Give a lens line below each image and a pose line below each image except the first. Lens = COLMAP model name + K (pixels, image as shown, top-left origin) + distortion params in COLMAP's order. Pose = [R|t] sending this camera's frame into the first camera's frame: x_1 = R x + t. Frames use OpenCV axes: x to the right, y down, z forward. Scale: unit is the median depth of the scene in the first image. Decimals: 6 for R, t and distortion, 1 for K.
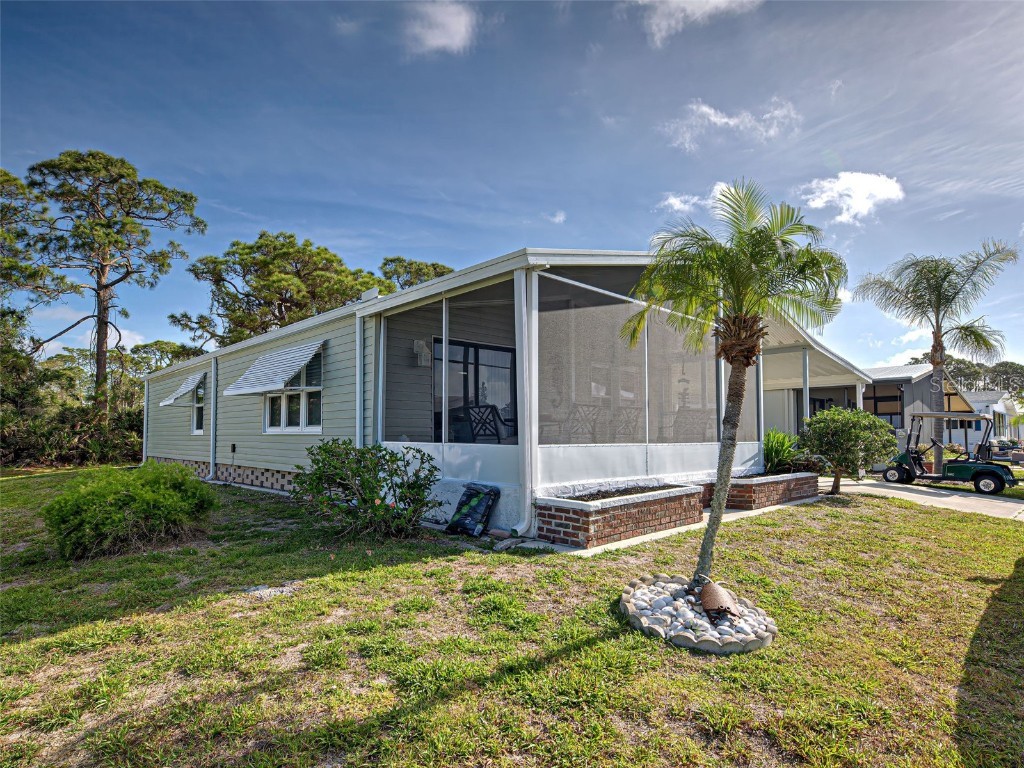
lens RADIAL K [[558.9, 0, 512.0], [0, 558.9, 384.0], [0, 0, 1]] dist [0.009798, -0.000078]
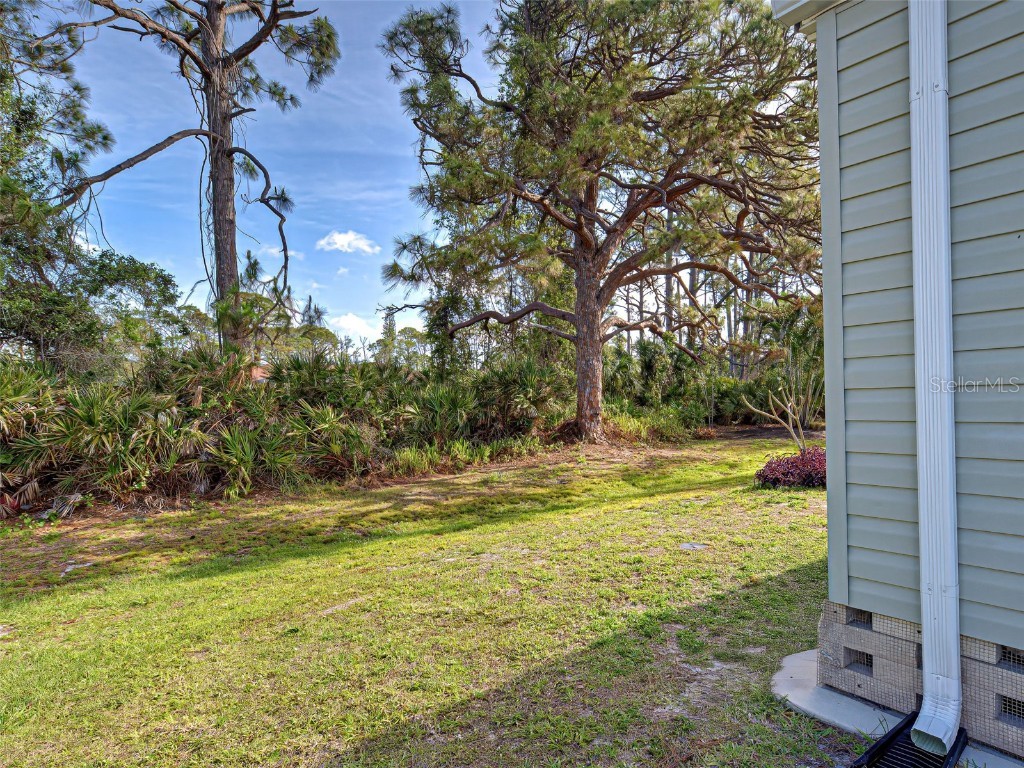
lens RADIAL K [[558.9, 0, 512.0], [0, 558.9, 384.0], [0, 0, 1]] dist [0.009798, -0.000078]
pose [[0.996982, -0.030365, -0.071448, -1.092753], [0.035176, 0.997128, 0.067067, 0.099060], [0.069206, -0.069378, 0.995187, 1.310276]]
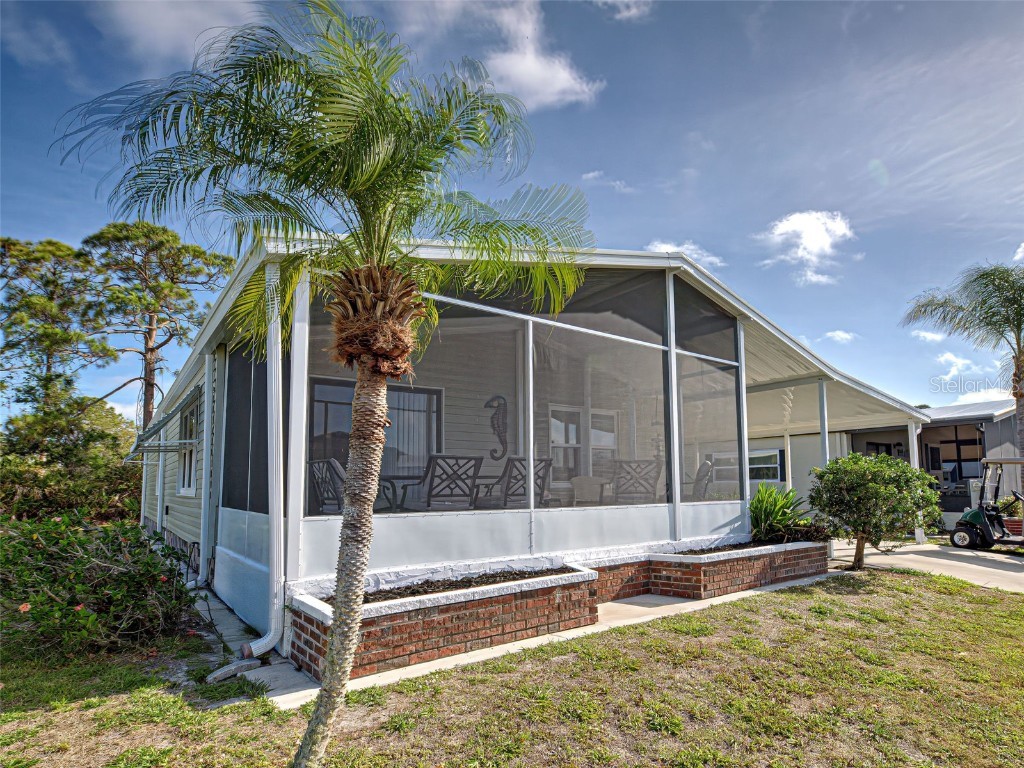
lens RADIAL K [[553.8, 0, 517.8], [0, 553.8, 418.9], [0, 0, 1]] dist [0.006043, 0.001895]
pose [[0.992341, -0.025426, -0.120888, 0.159691], [0.021648, 0.999238, -0.032465, 0.006885], [0.121621, 0.029600, 0.992135, 0.146283]]
